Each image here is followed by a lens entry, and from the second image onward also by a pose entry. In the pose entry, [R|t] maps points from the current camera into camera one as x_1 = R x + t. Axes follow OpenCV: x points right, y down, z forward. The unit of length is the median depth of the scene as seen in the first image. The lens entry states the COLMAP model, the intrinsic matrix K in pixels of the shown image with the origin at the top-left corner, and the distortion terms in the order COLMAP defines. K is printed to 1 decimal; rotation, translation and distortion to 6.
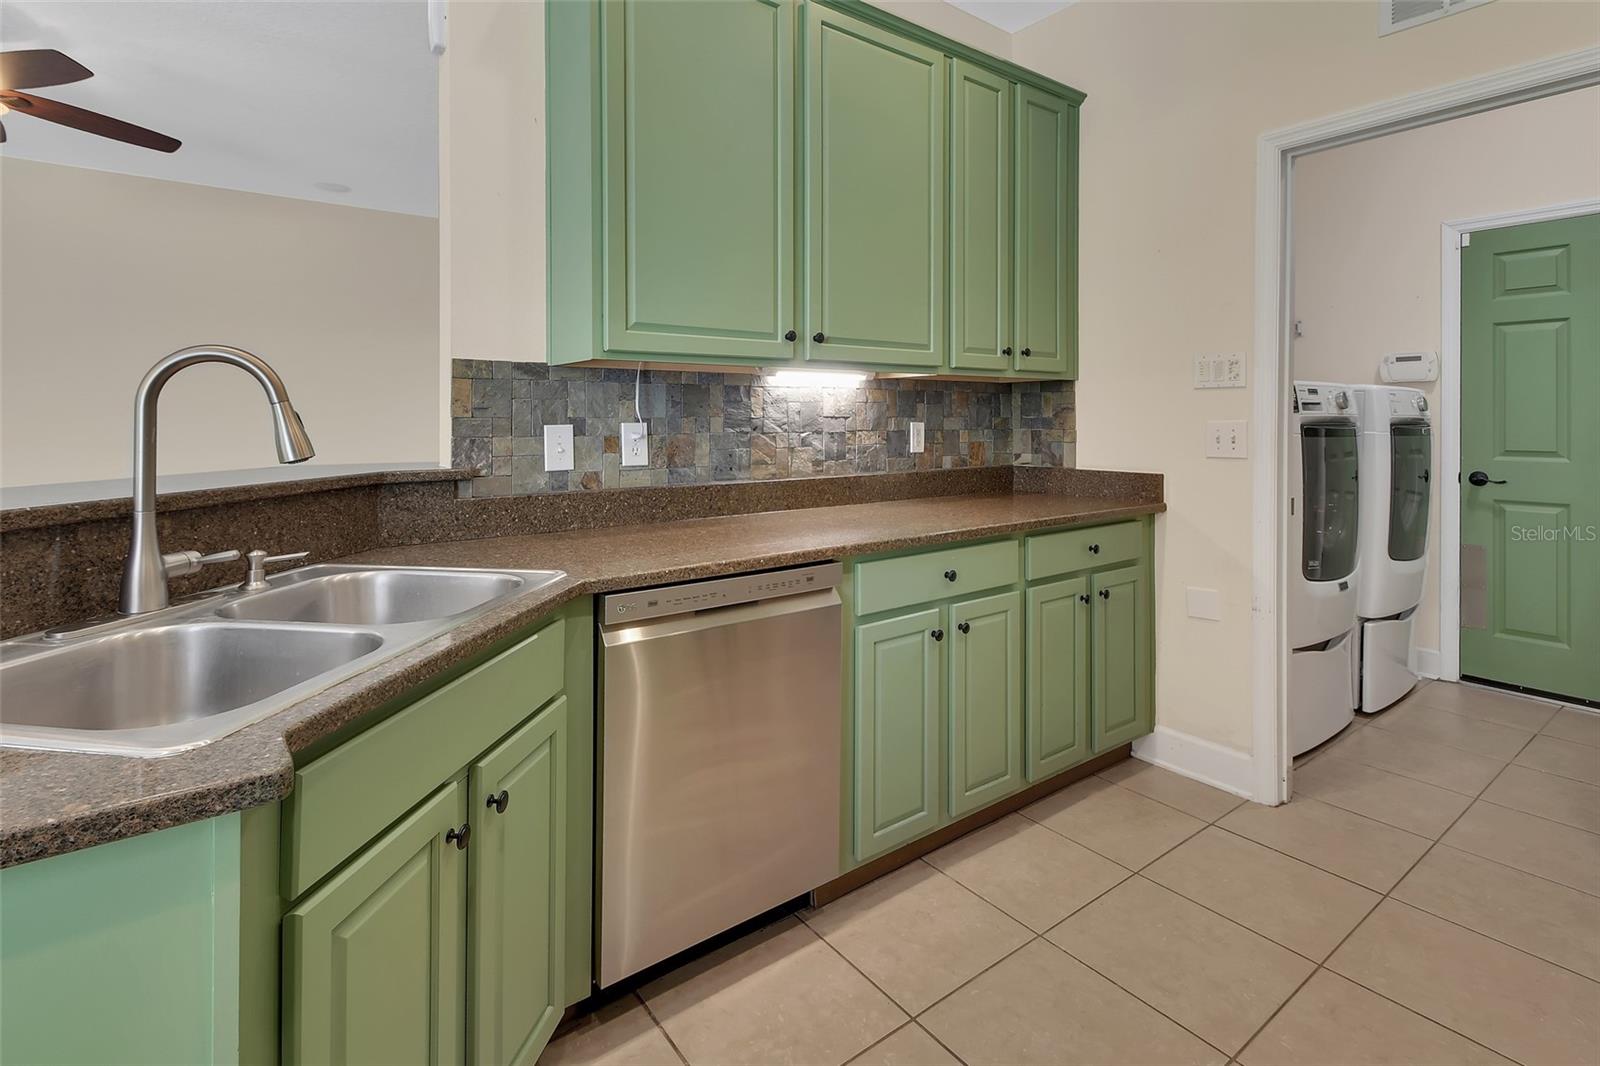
lens RADIAL K [[764.9, 0, 783.0], [0, 764.9, 431.9], [0, 0, 1]] dist [0.014828, -0.006122]
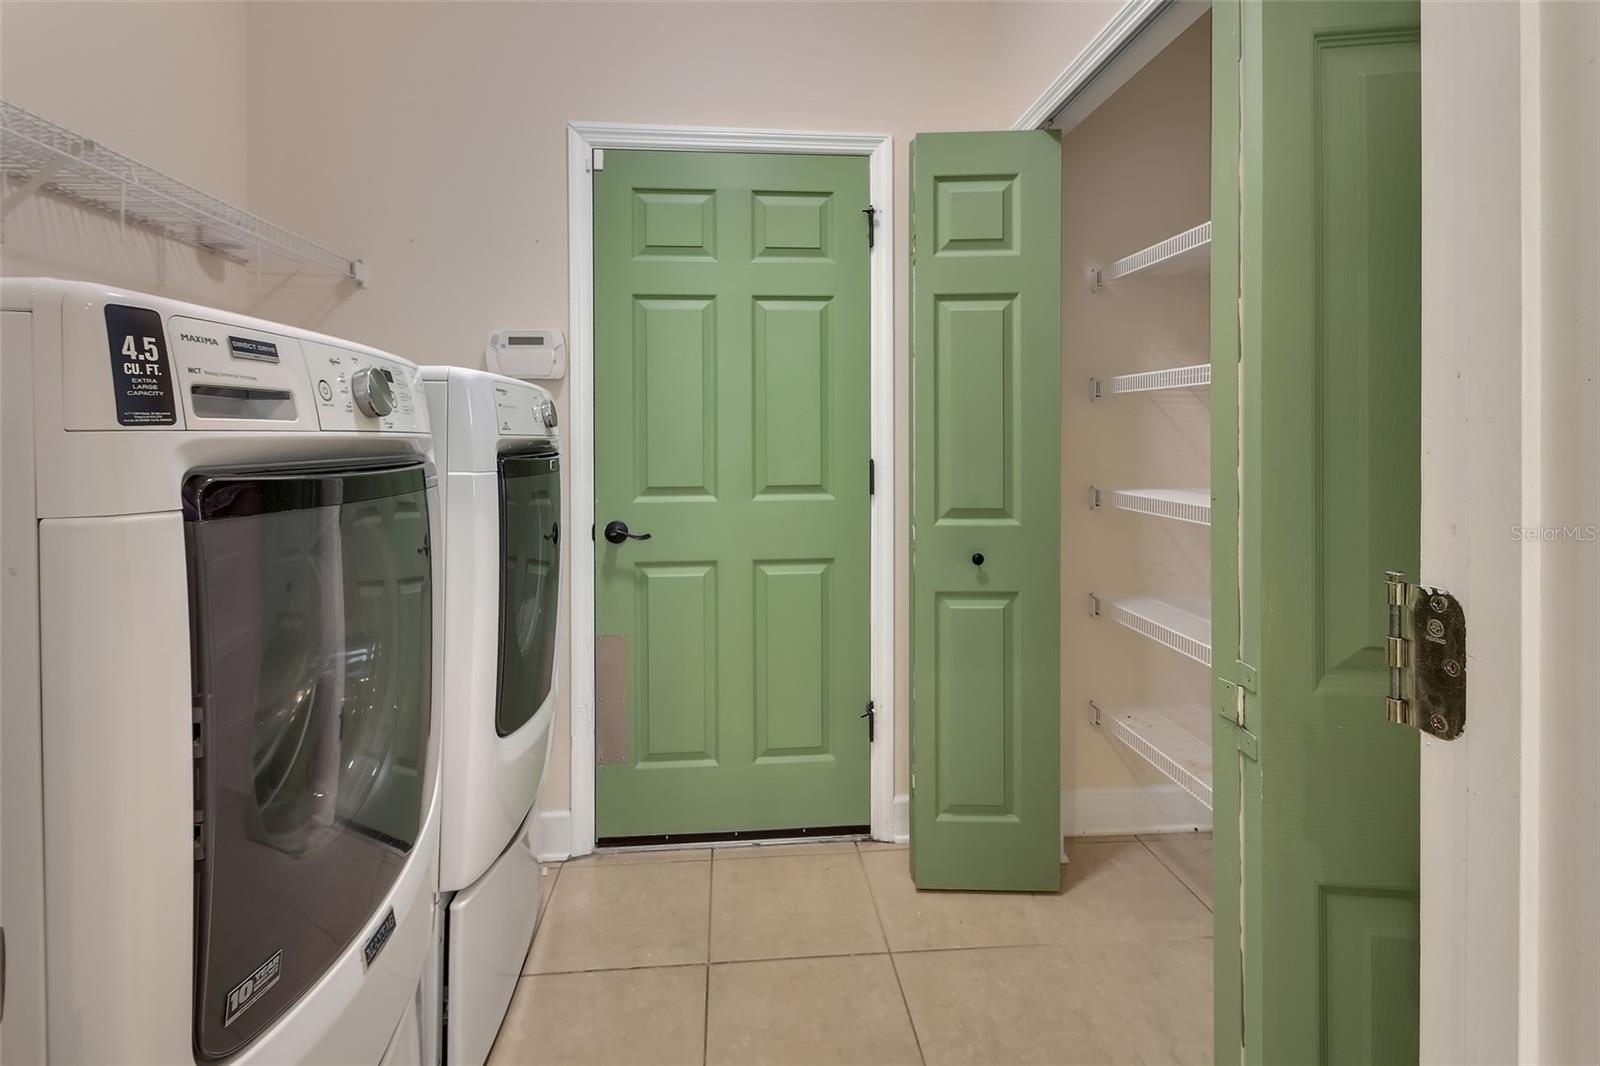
lens RADIAL K [[739.1, 0, 792.8], [0, 739.1, 422.1], [0, 0, 1]] dist [0.002043, 0.000196]
pose [[0.513034, 0.015060, 0.858236, 0.557225], [0.014385, 0.999555, -0.026139, -0.016504], [-0.858248, 0.025756, 0.512589, 0.693521]]
